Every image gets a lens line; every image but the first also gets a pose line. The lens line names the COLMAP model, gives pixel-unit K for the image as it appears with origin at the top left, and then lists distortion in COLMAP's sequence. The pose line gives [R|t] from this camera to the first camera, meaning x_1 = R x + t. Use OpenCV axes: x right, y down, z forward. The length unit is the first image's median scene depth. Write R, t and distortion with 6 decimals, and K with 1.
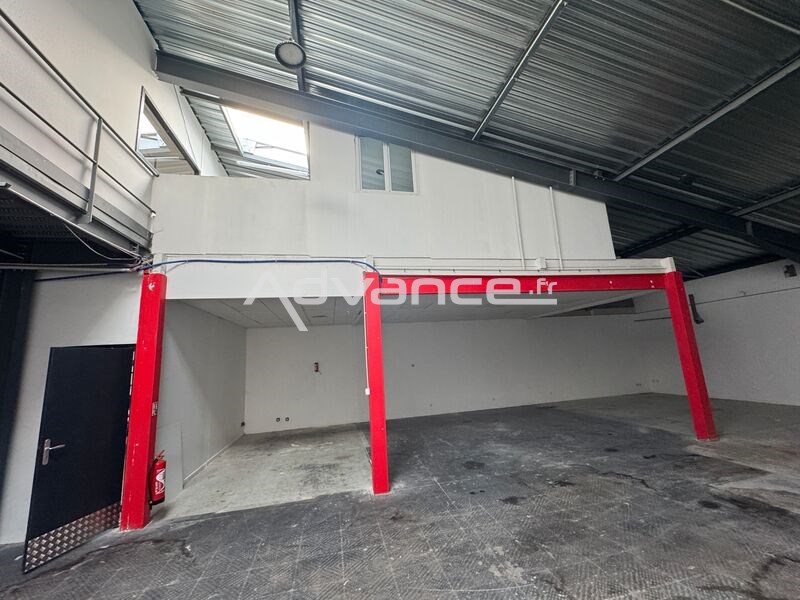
lens RADIAL K [[318.4, 0, 399.6], [0, 318.4, 300.4], [0, 0, 1]] dist [-0.002087, 0.000008]
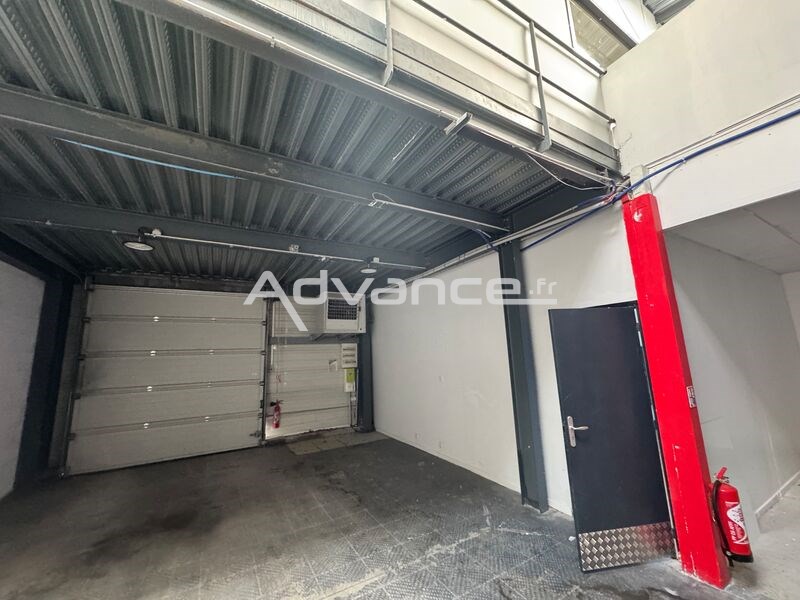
lens RADIAL K [[318.4, 0, 402.8], [0, 318.4, 296.6], [0, 0, 1]] dist [-0.002087, 0.000008]
pose [[0.314839, -0.124870, -0.940895, -0.096323], [0.189959, 0.979542, -0.066436, 0.022772], [0.929942, -0.157815, 0.332118, 0.083553]]
